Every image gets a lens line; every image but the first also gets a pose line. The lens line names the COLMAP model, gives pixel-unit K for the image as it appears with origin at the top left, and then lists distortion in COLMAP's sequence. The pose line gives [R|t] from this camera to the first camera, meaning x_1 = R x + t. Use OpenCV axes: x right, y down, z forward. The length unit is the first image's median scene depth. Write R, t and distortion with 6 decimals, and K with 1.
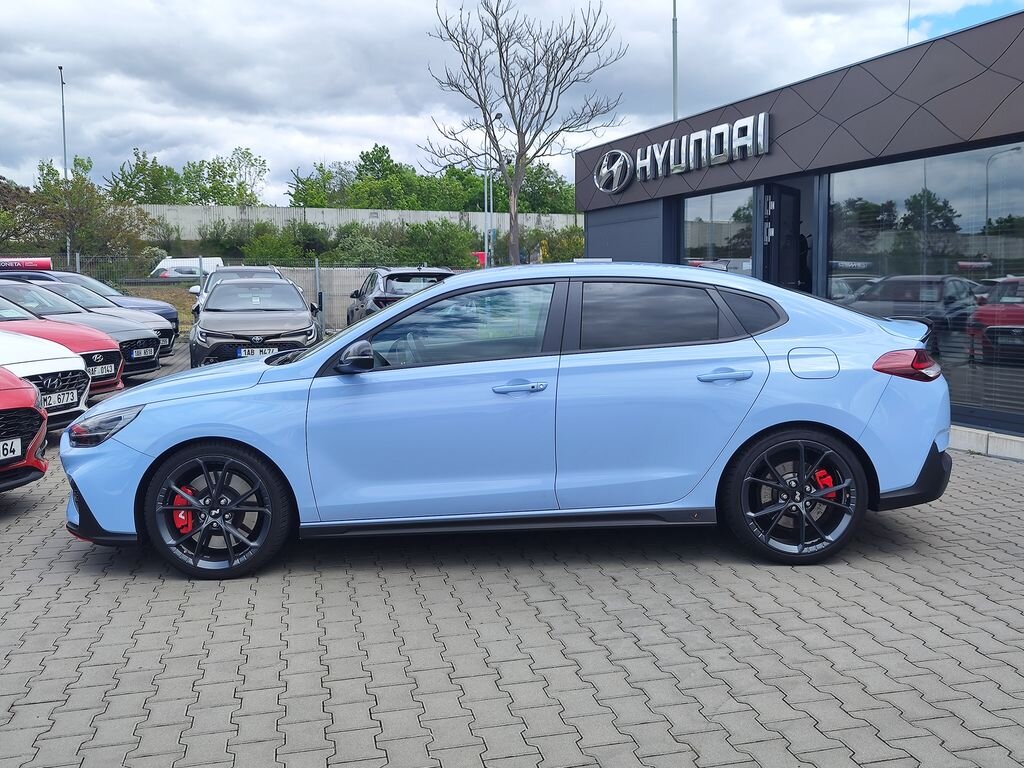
lens RADIAL K [[1022.7, 0, 516.3], [0, 1022.7, 355.0], [0, 0, 1]] dist [-0.002481, -0.015087]
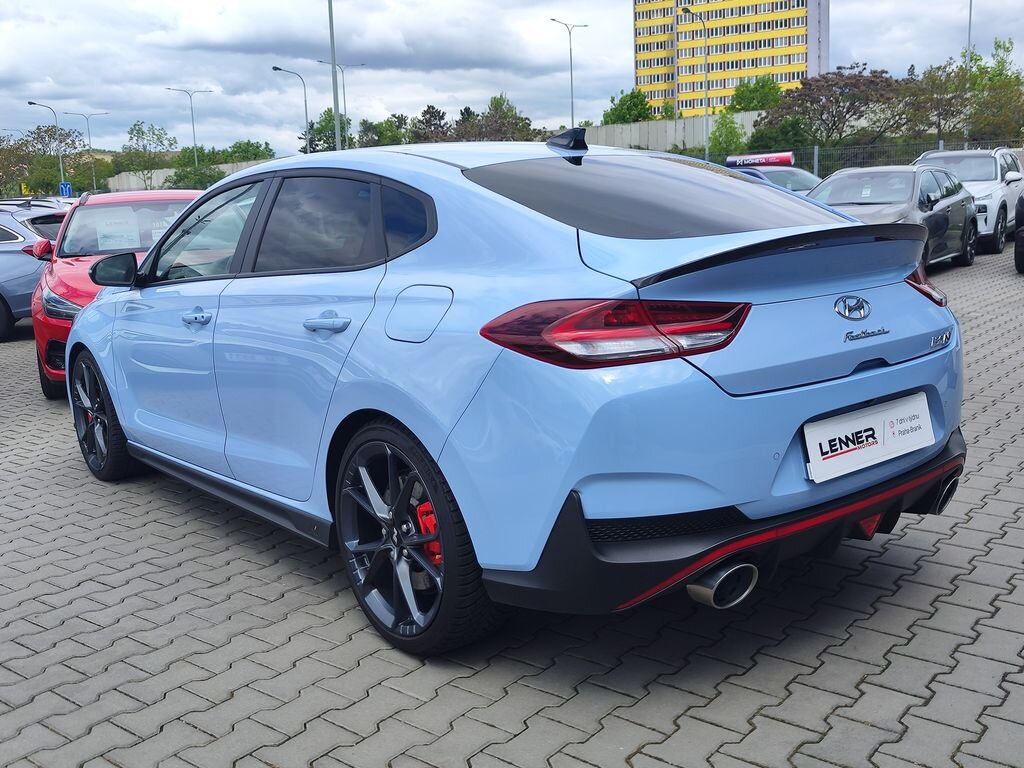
lens RADIAL K [[1022.7, 0, 516.3], [0, 1022.7, 355.0], [0, 0, 1]] dist [-0.002481, -0.015087]
pose [[0.624866, 0.102935, -0.773916, 0.766728], [-0.021023, 0.993129, 0.115117, -0.035534], [0.780449, -0.055663, 0.622737, 0.692256]]
